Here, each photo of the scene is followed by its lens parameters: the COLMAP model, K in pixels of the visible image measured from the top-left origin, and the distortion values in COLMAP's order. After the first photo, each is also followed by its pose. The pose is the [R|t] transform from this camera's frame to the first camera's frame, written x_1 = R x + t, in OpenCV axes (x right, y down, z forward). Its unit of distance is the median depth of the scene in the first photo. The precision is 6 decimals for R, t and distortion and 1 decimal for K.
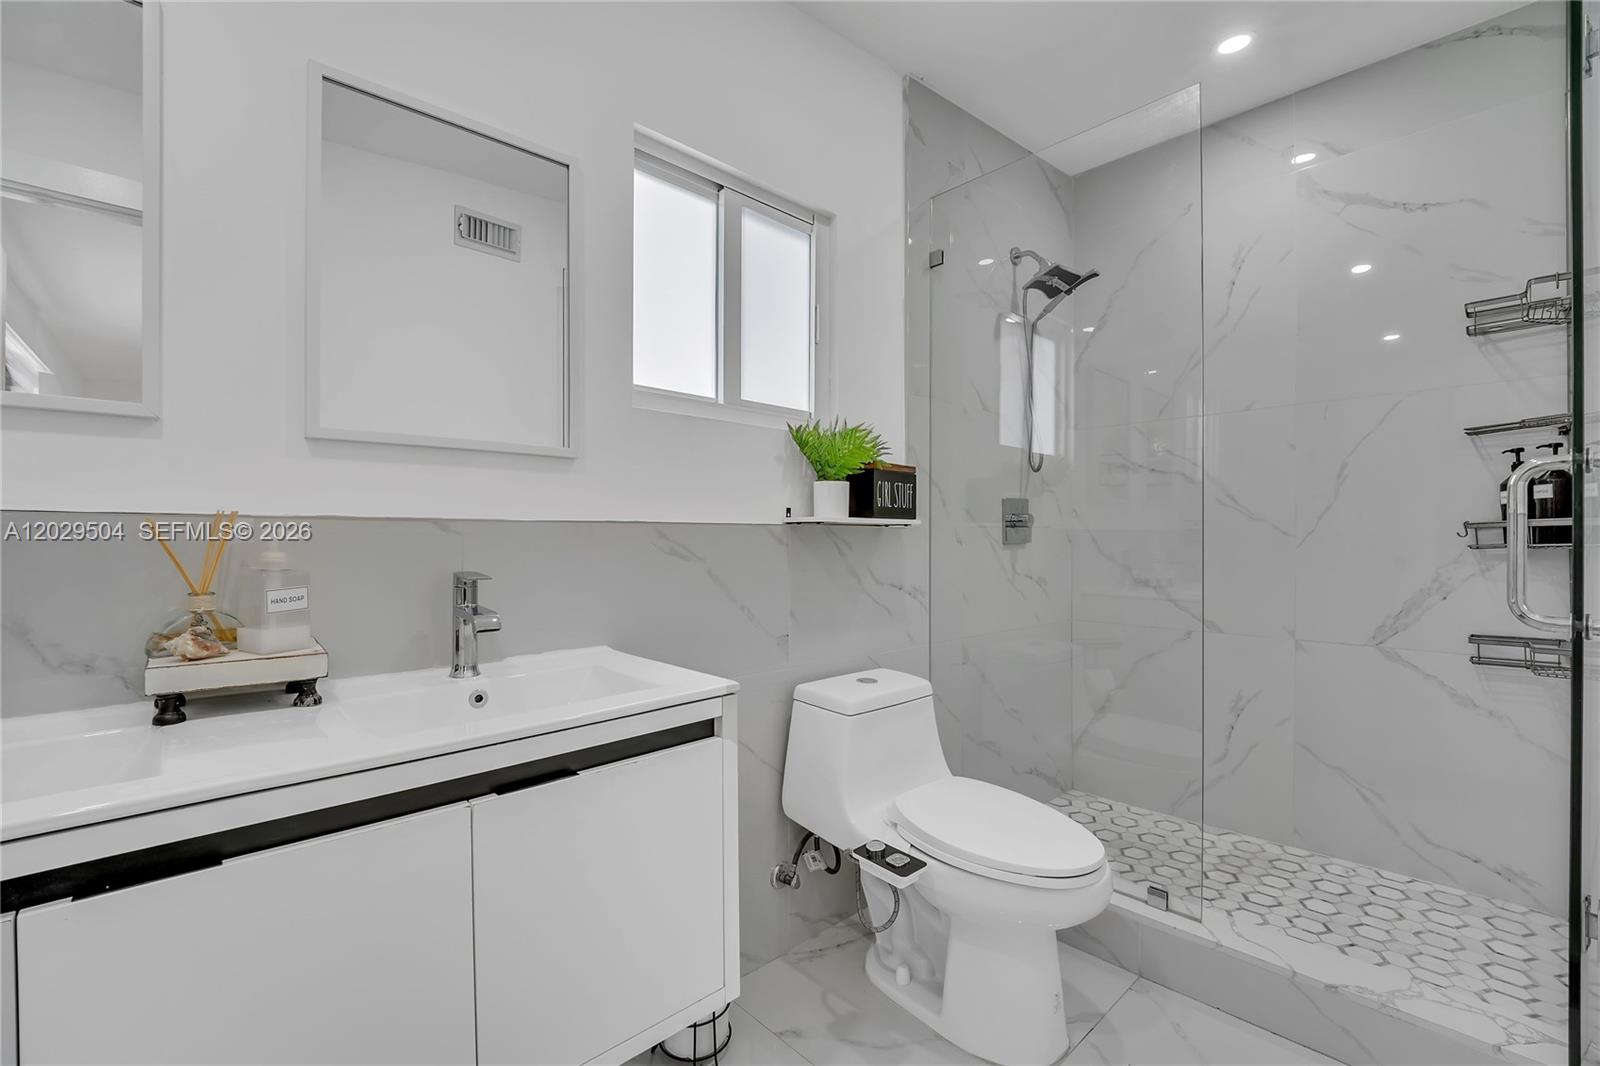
lens RADIAL K [[691.0, 0, 801.9], [0, 691.0, 559.4], [0, 0, 1]] dist [-0.001719, -0.009257]
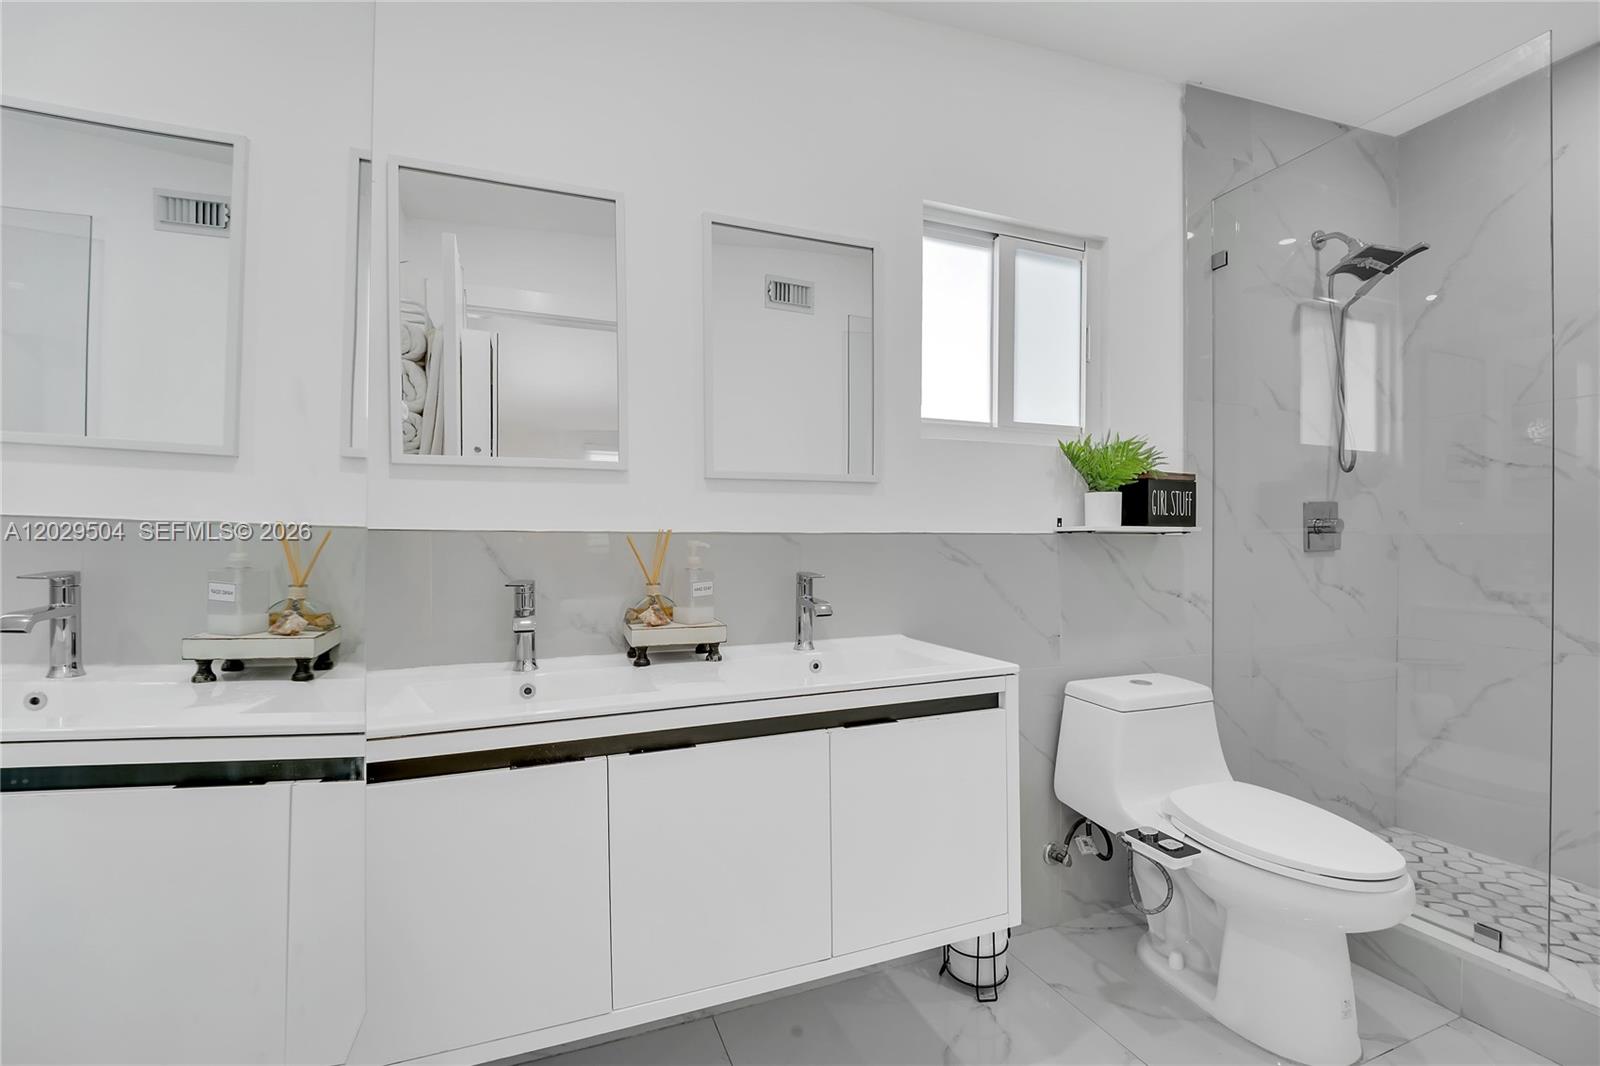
lens RADIAL K [[691.0, 0, 801.9], [0, 691.0, 559.4], [0, 0, 1]] dist [-0.001719, -0.009257]
pose [[0.932664, 0.000290, -0.360747, -0.006601], [-0.005714, 0.999886, -0.013969, 0.007726], [0.360702, 0.015089, 0.932559, -0.158912]]
